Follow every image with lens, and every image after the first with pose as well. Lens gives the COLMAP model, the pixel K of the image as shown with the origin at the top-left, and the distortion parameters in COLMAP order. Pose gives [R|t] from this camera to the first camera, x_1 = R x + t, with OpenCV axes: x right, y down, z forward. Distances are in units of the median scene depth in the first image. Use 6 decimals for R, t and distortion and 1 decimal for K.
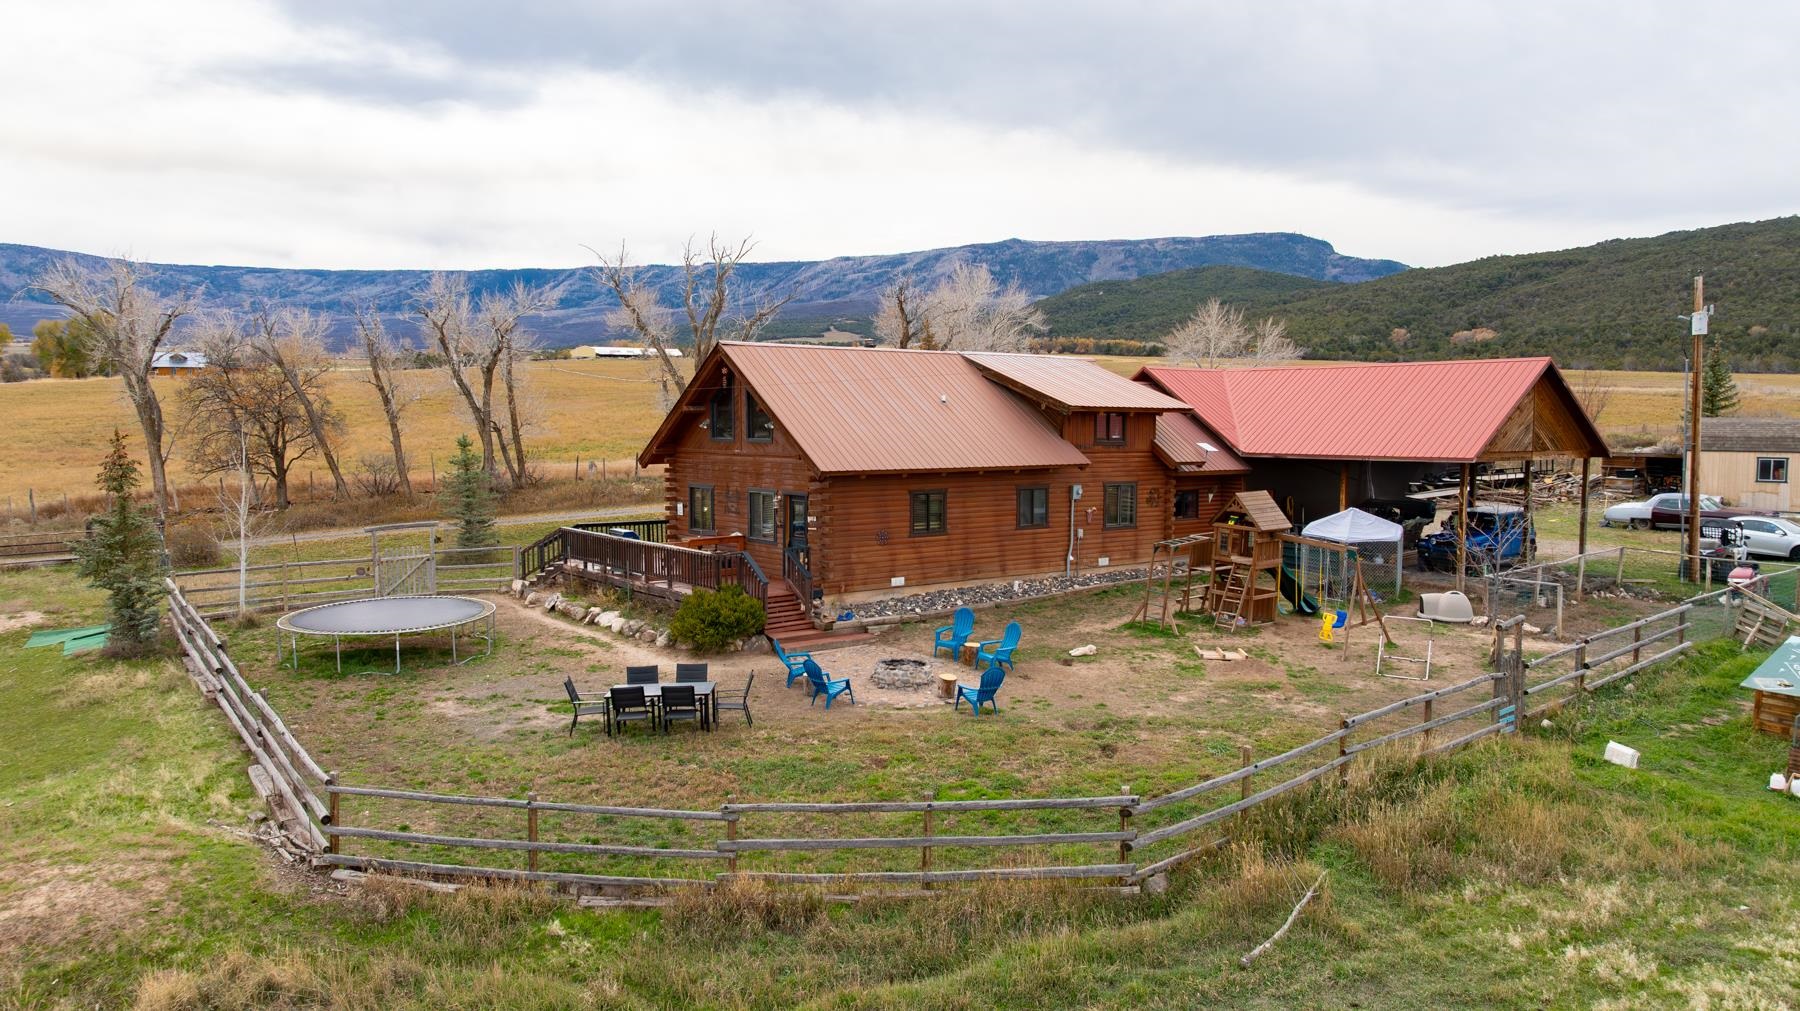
lens RADIAL K [[1263.8, 0, 906.9], [0, 1263.8, 502.7], [0, 0, 1]] dist [-0.028985, 0.021528]
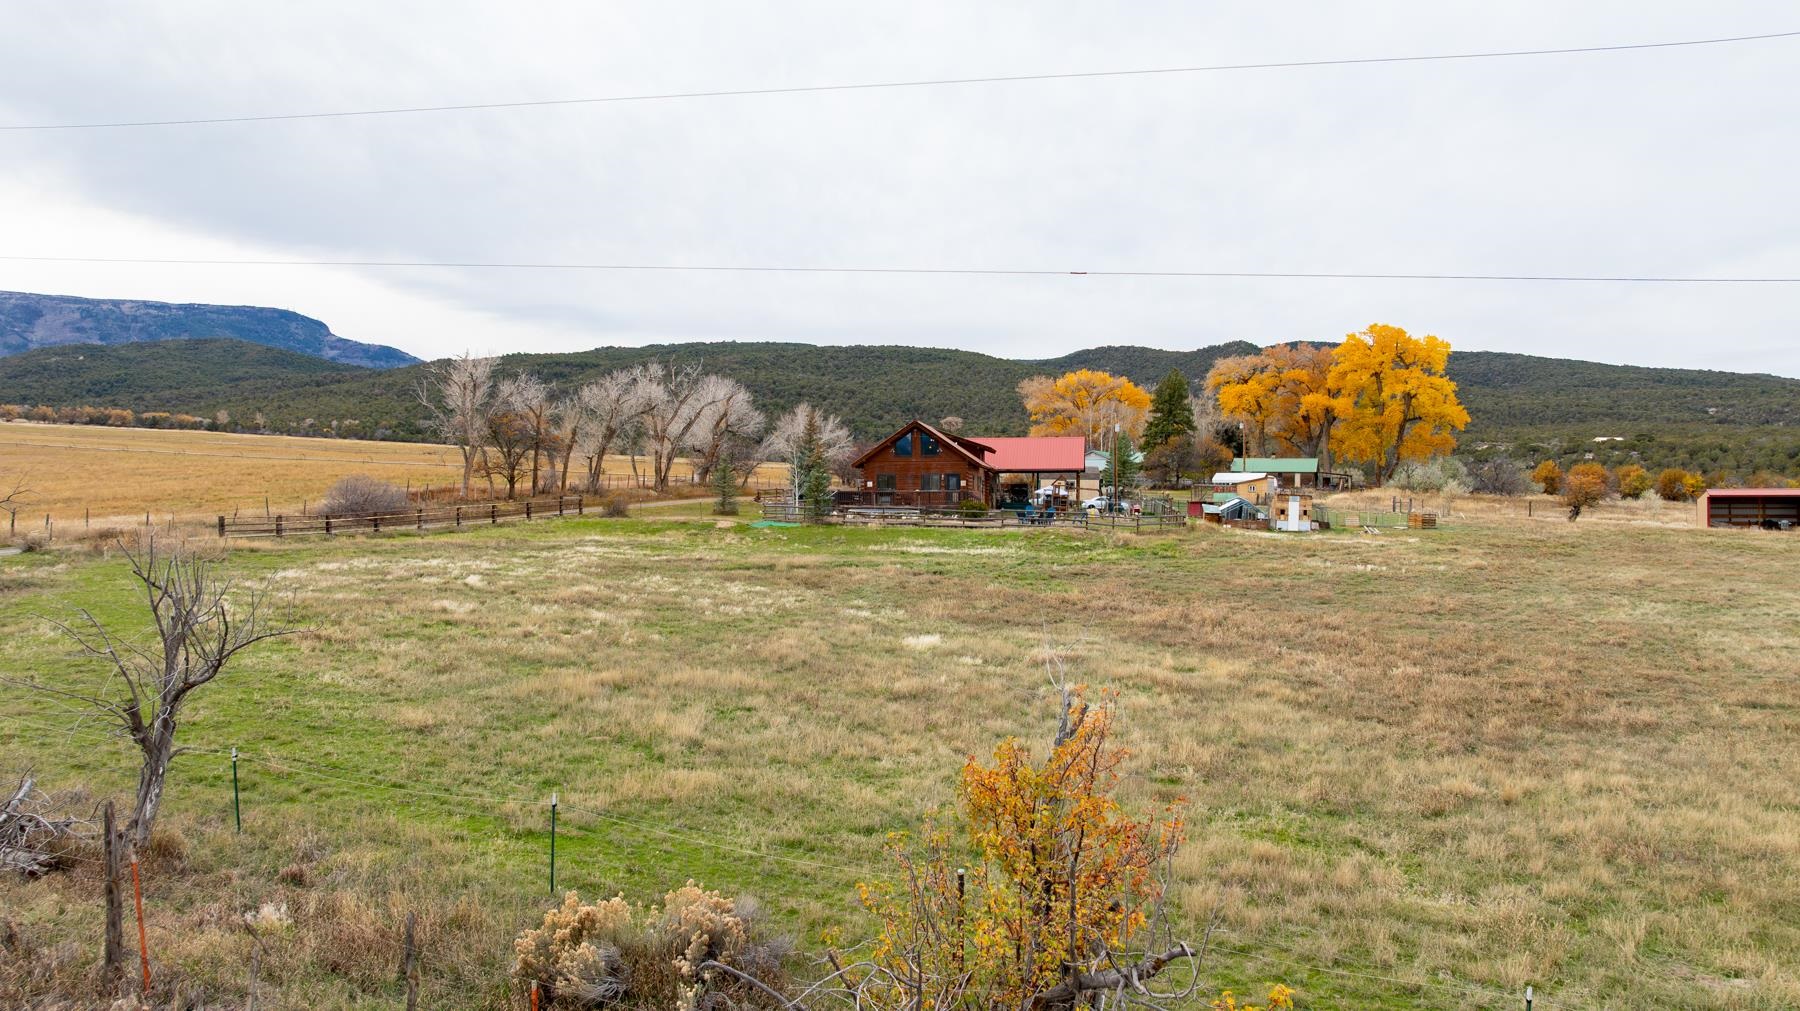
lens RADIAL K [[1262.7, 0, 910.2], [0, 1262.7, 512.4], [0, 0, 1]] dist [-0.046373, 0.053548]
pose [[0.723276, -0.002460, 0.690555, -1.302858], [0.044026, 0.998124, -0.042557, 0.120242], [-0.689154, 0.061182, 0.722027, -0.614073]]
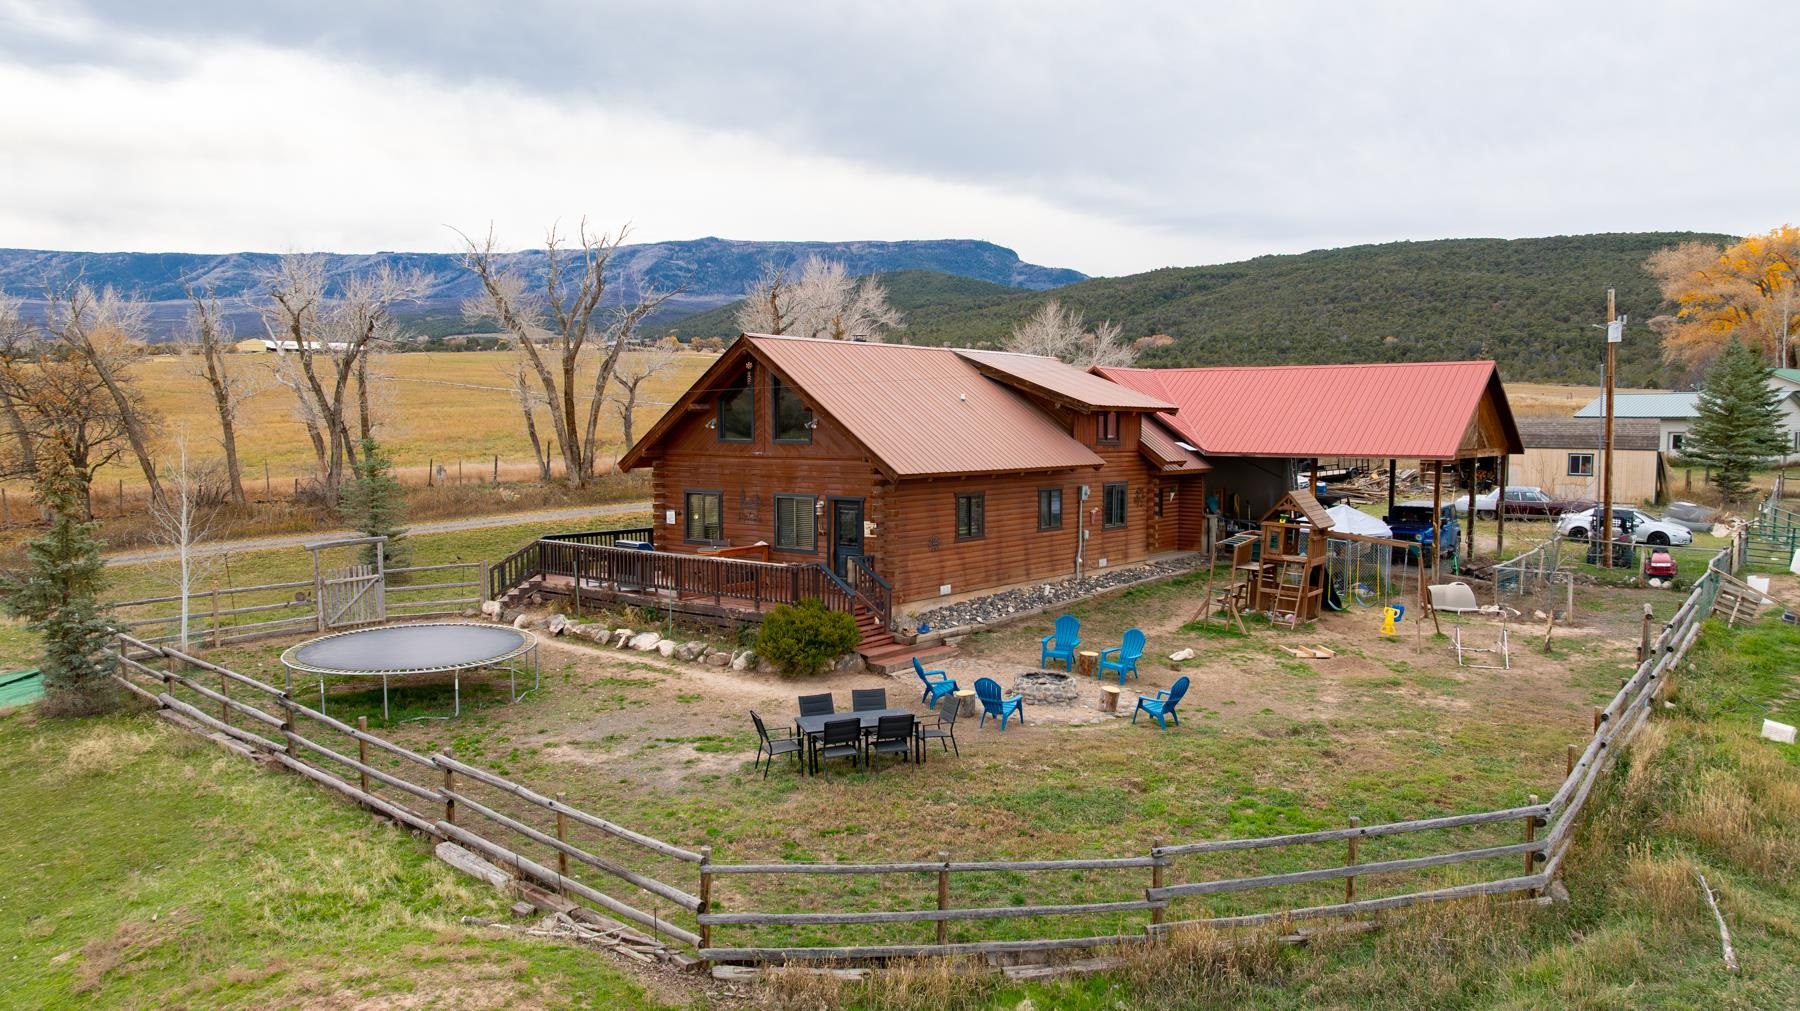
lens RADIAL K [[1263.8, 0, 906.9], [0, 1263.8, 502.7], [0, 0, 1]] dist [-0.028985, 0.021528]
pose [[0.972023, -0.014767, 0.234422, -0.158317], [0.014754, 0.999890, 0.001809, -0.003104], [-0.234423, 0.001700, 0.972133, 0.052197]]
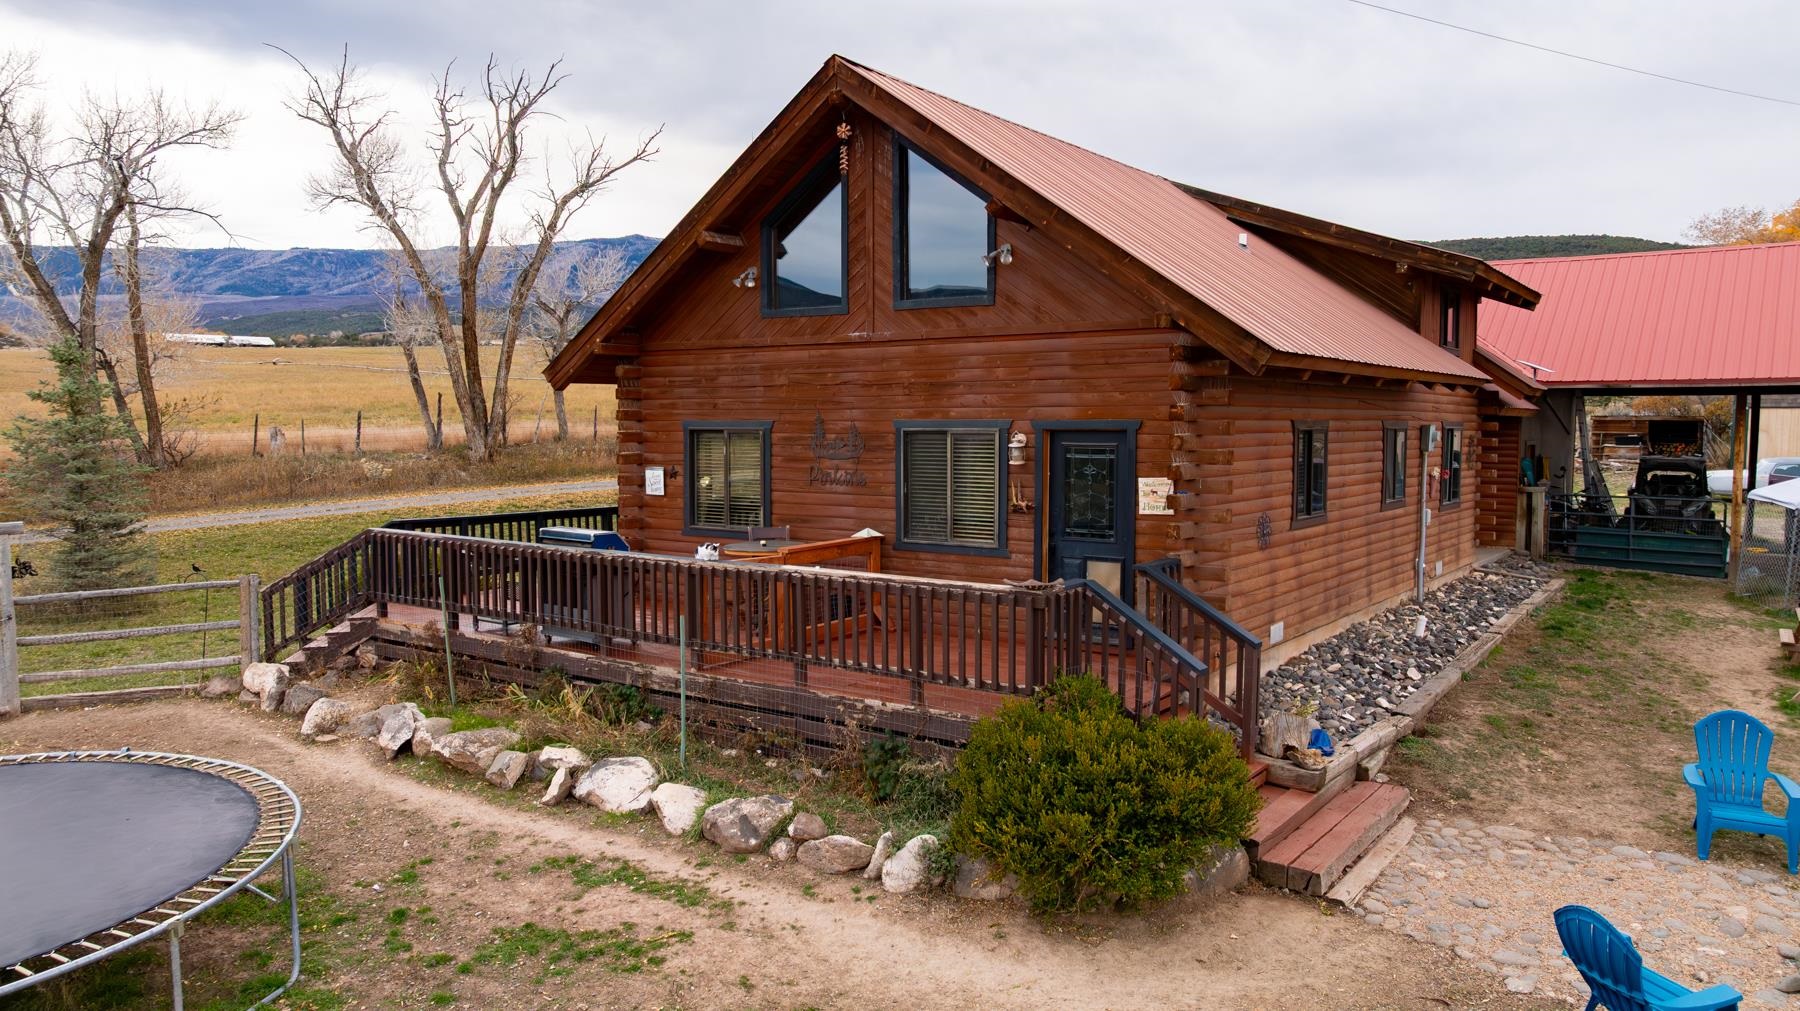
lens RADIAL K [[1263.8, 0, 906.9], [0, 1263.8, 502.7], [0, 0, 1]] dist [-0.028985, 0.021528]
pose [[0.957125, -0.018008, 0.289116, -0.155216], [0.018040, 0.999834, 0.002555, 0.008992], [-0.289114, 0.002770, 0.957291, 0.384555]]
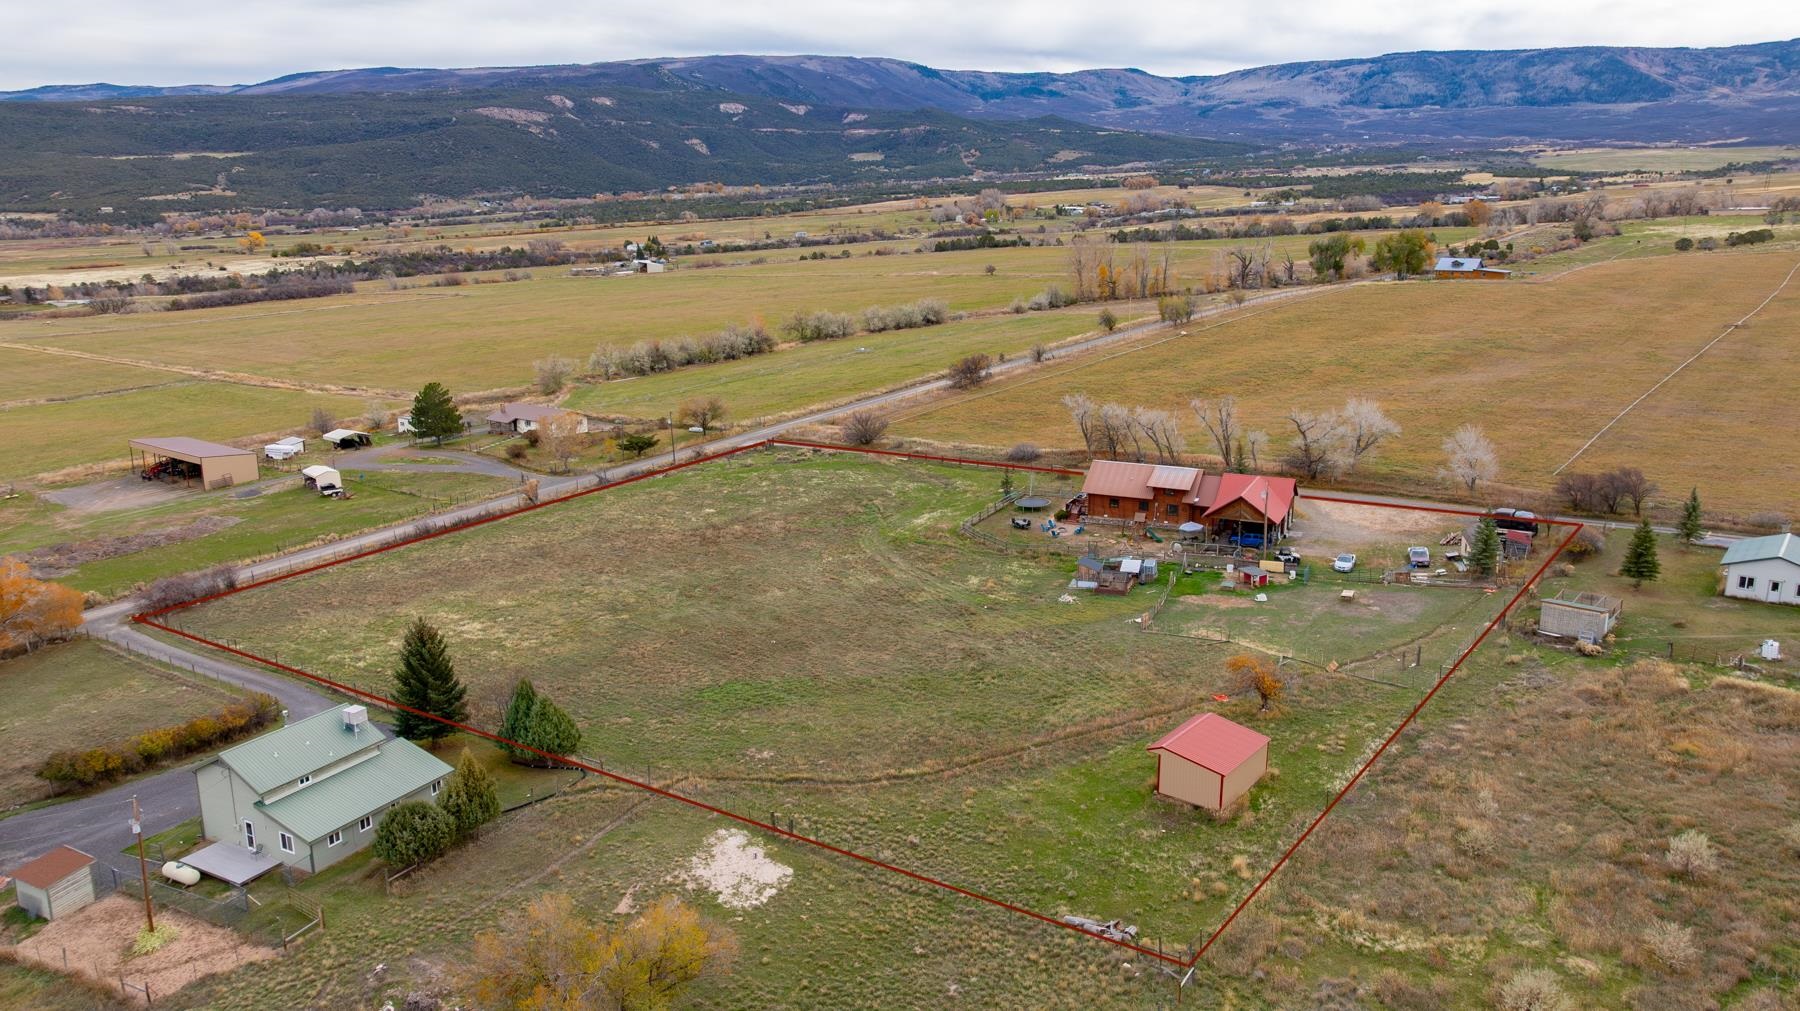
lens RADIAL K [[1262.7, 0, 910.2], [0, 1262.7, 512.4], [0, 0, 1]] dist [-0.046373, 0.053548]
pose [[0.462529, 0.206625, -0.862191, 2.369068], [-0.058126, 0.977439, 0.203062, -0.553511], [0.884697, -0.043806, 0.464104, -1.194989]]
